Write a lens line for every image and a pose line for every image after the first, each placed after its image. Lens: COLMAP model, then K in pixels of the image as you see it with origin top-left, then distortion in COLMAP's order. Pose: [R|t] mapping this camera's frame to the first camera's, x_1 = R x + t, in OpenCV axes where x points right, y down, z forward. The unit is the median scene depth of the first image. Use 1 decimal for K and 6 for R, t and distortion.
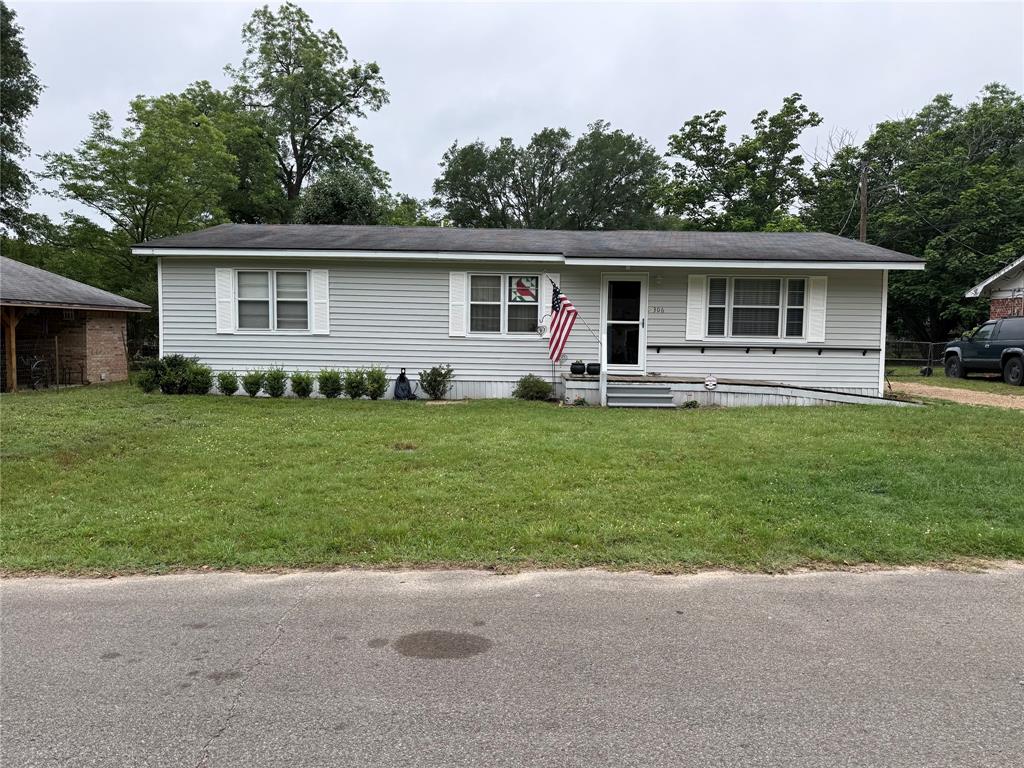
lens RADIAL K [[718.6, 0, 515.8], [0, 718.6, 385.7], [0, 0, 1]] dist [0.084085, -0.115151]
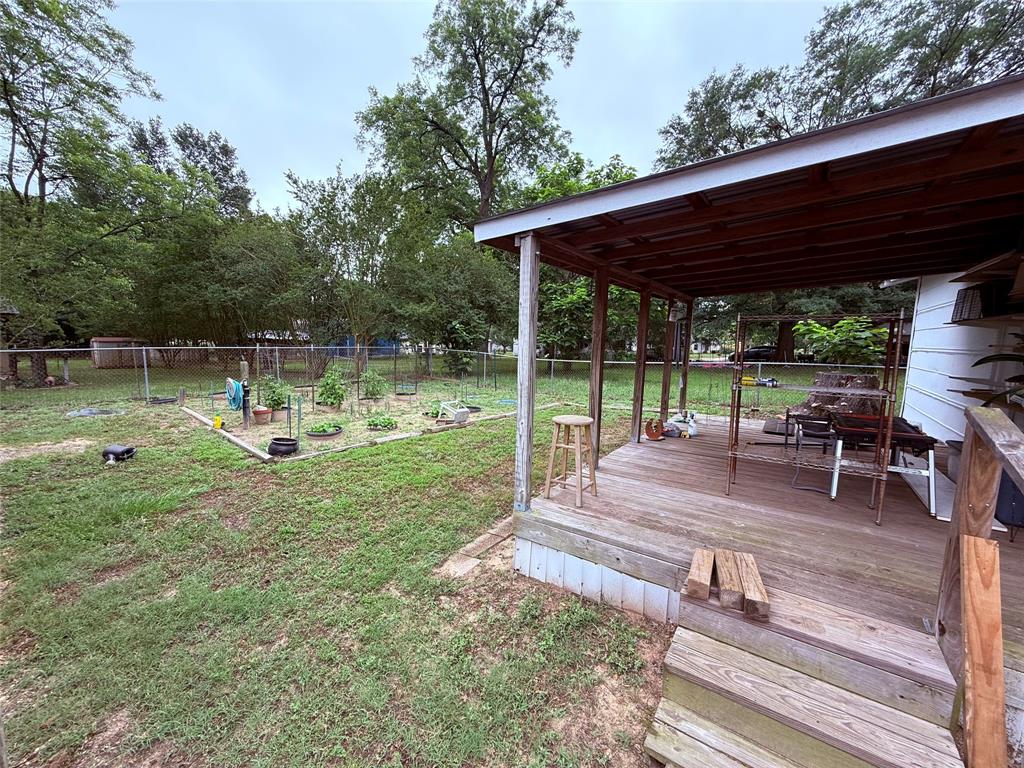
lens RADIAL K [[407.8, 0, 509.5], [0, 407.8, 383.2], [0, 0, 1]] dist [-0.000895, 0.000645]
pose [[0.797141, 0.070804, -0.599627, 0.200711], [-0.052860, 0.997471, 0.047510, -0.153589], [0.601475, -0.006175, 0.798868, 2.242858]]
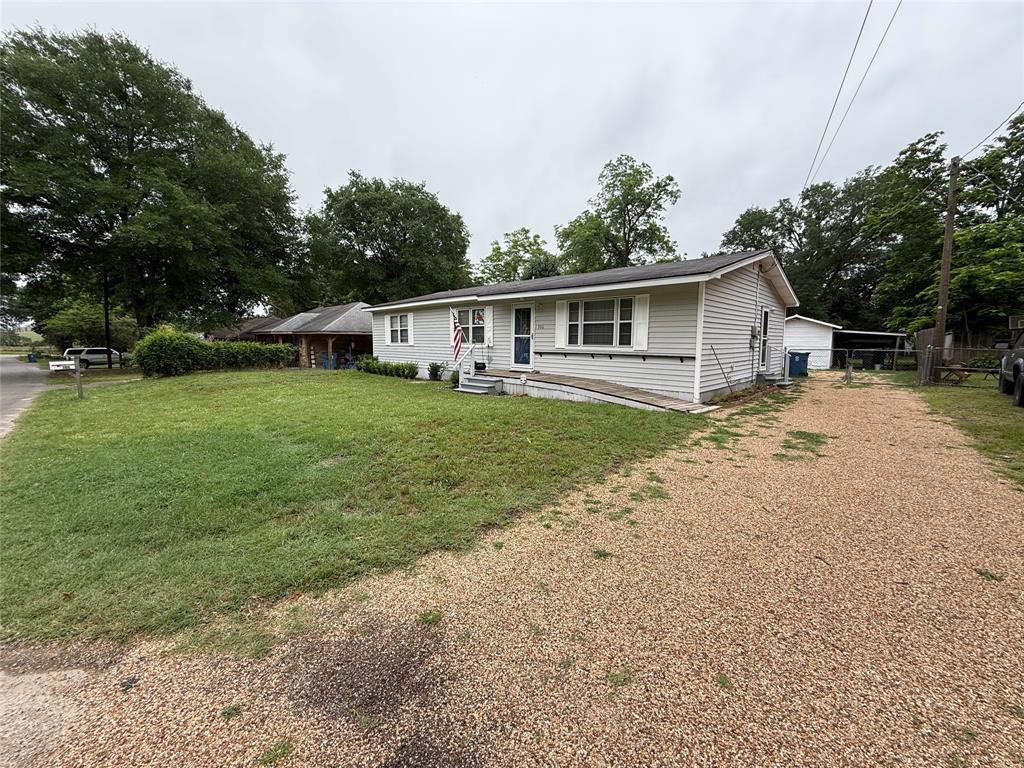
lens RADIAL K [[407.8, 0, 509.5], [0, 407.8, 383.2], [0, 0, 1]] dist [-0.000895, 0.000645]
pose [[0.721942, 0.060436, -0.689309, 0.718057], [-0.042654, 0.998171, 0.042843, -0.025450], [0.690637, -0.001528, 0.723200, 0.368789]]
